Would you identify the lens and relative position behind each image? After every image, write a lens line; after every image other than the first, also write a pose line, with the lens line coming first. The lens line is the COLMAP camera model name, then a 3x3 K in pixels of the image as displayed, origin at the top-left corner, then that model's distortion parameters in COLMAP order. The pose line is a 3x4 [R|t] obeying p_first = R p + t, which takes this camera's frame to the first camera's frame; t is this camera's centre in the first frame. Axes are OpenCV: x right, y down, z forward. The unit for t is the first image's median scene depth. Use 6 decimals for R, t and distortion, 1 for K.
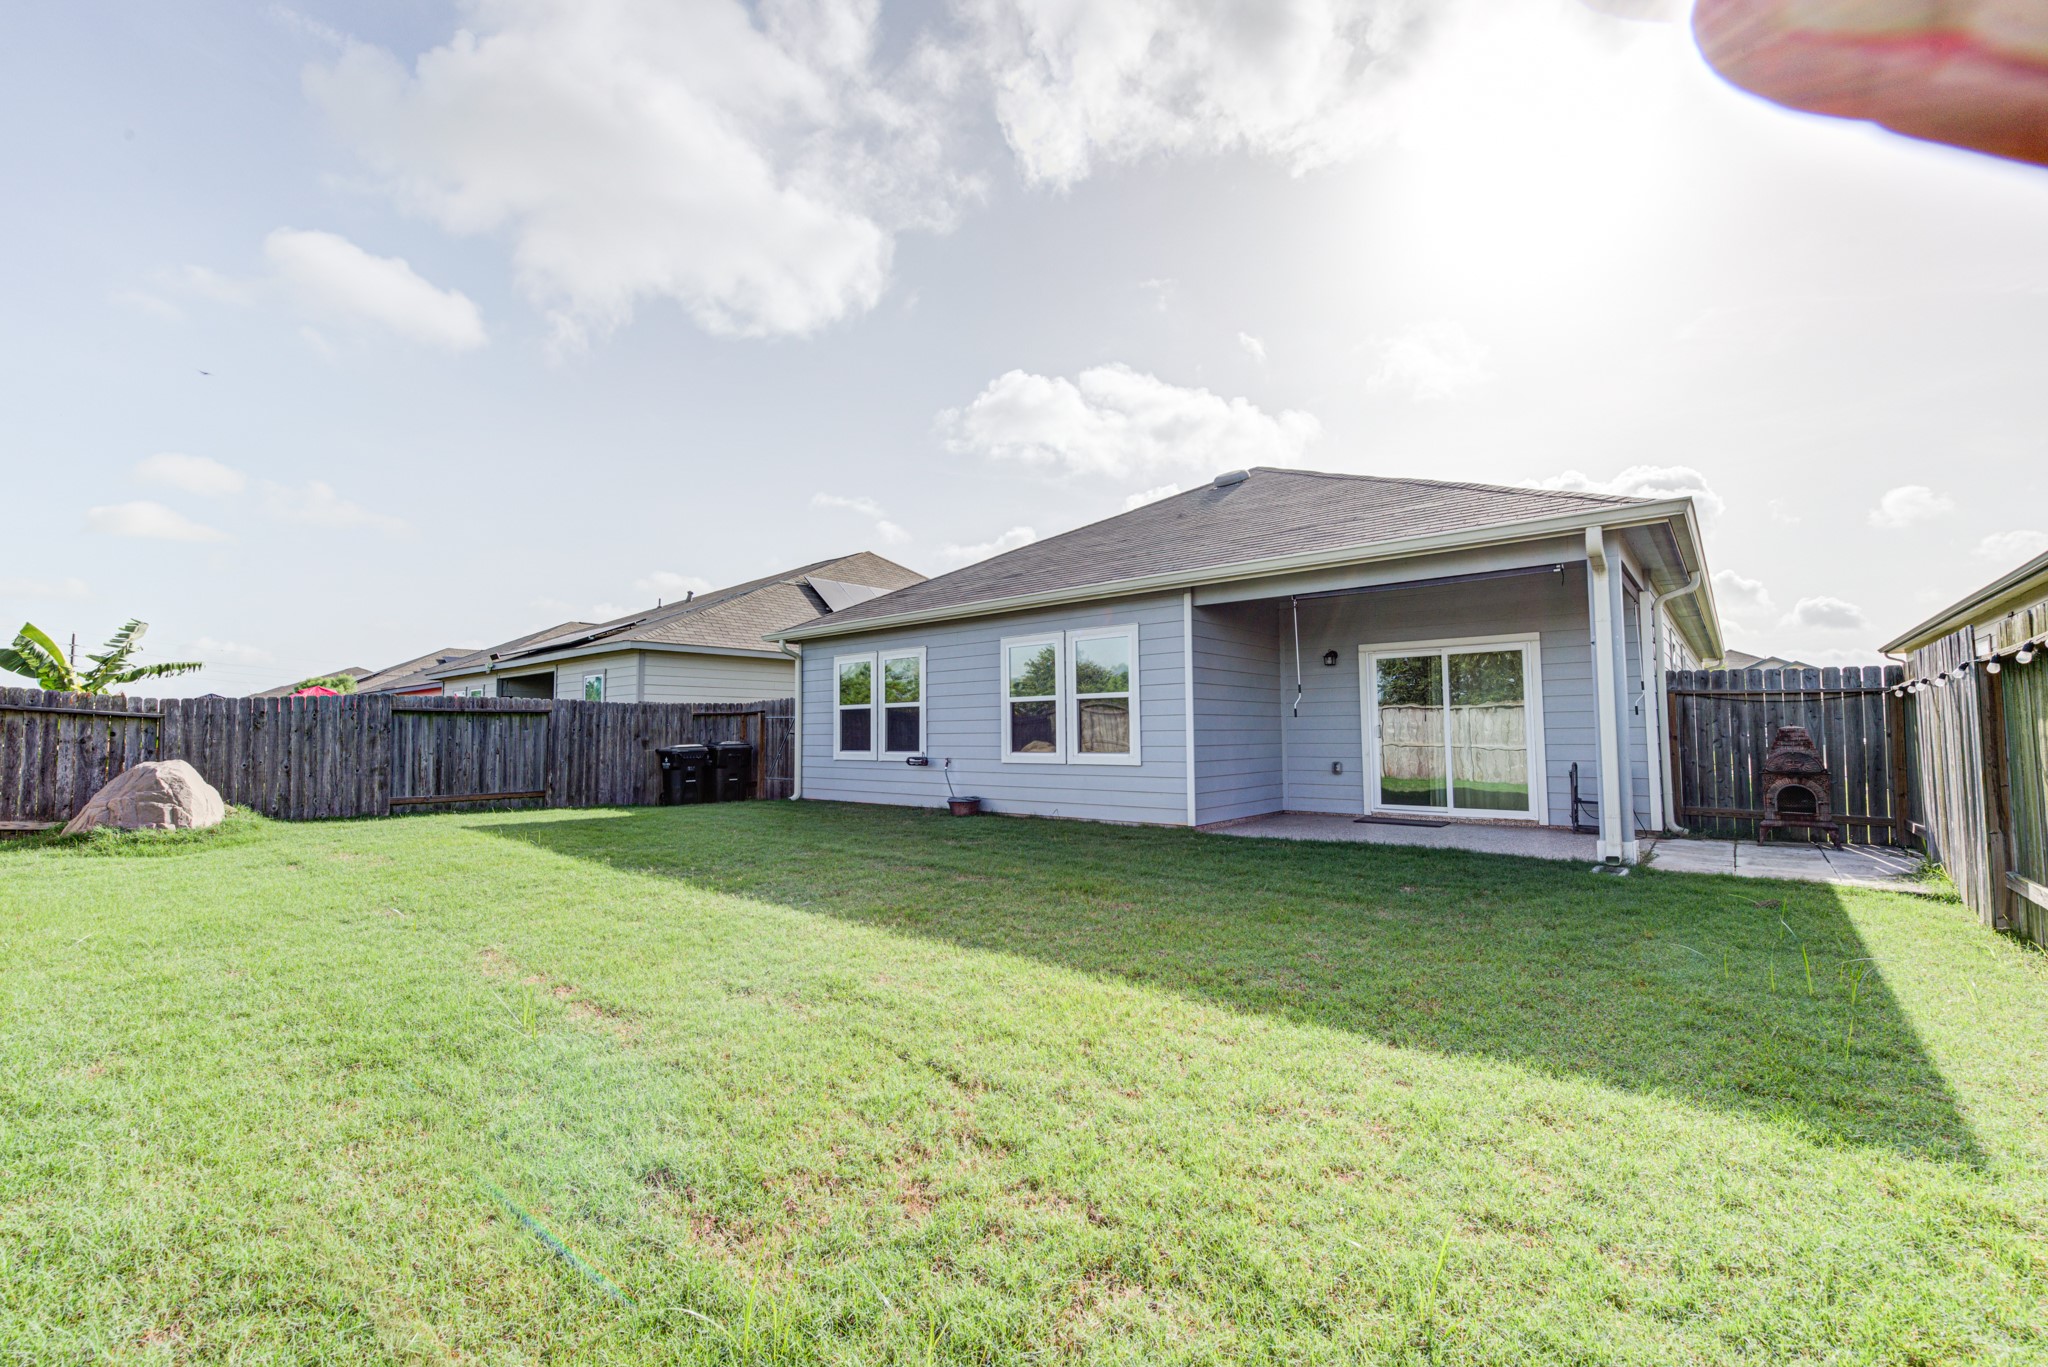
lens RADIAL K [[862.0, 0, 1023.4], [0, 862.0, 689.9], [0, 0, 1]] dist [0.000082, 0.000012]
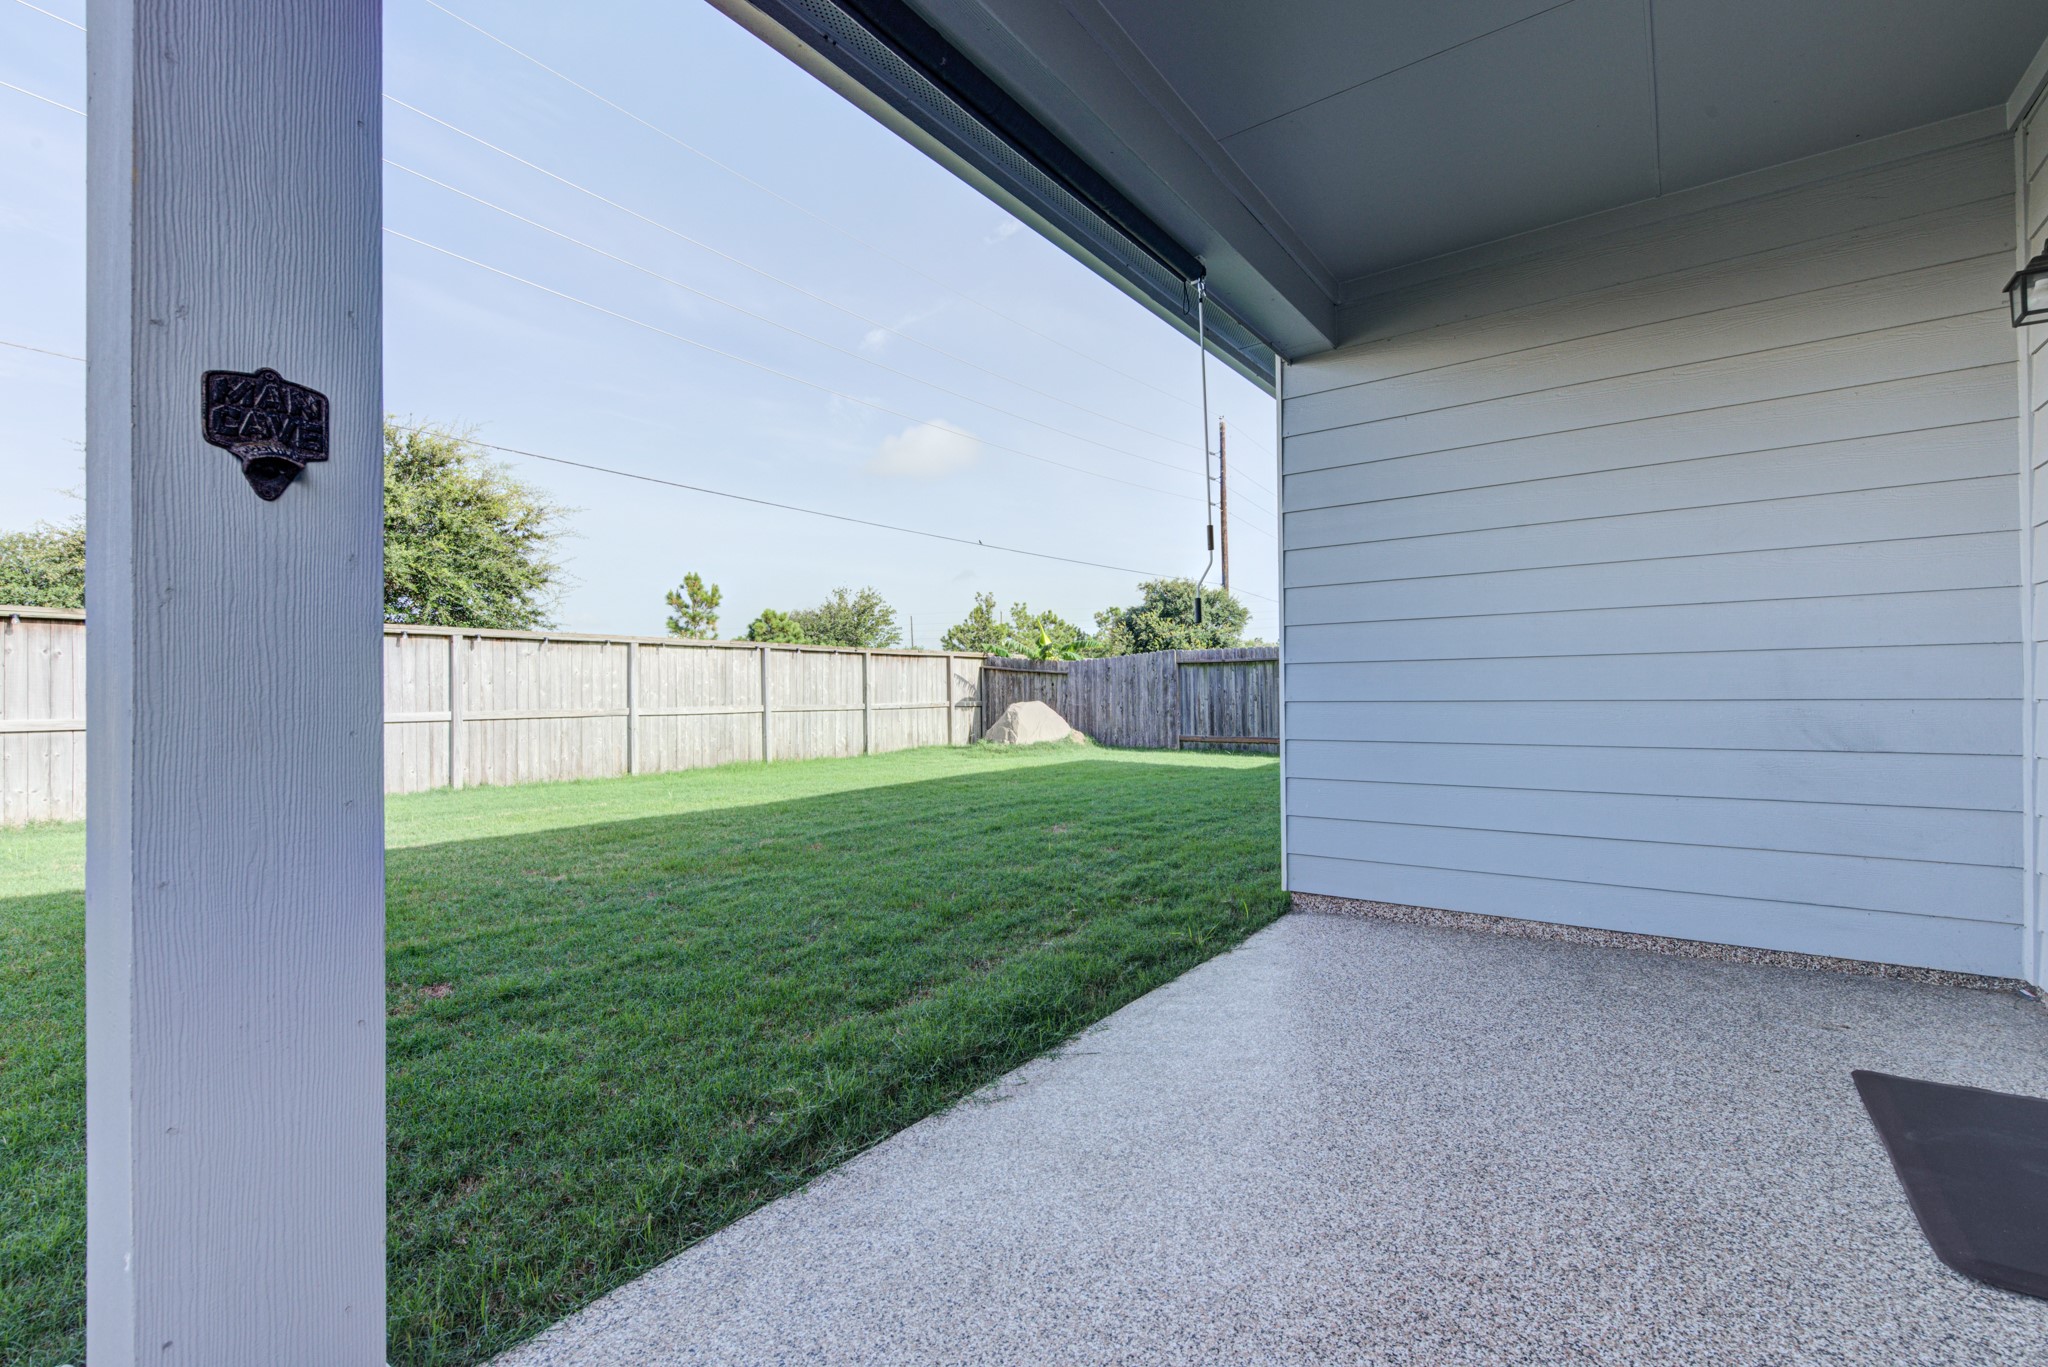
lens RADIAL K [[862.0, 0, 1024.6], [0, 862.0, 688.1], [0, 0, 1]] dist [0.000082, 0.000012]
pose [[0.040275, 0.002660, -0.999185, 0.458166], [0.064950, 0.997875, 0.005274, 0.037711], [0.997075, -0.065110, 0.040017, 0.719658]]
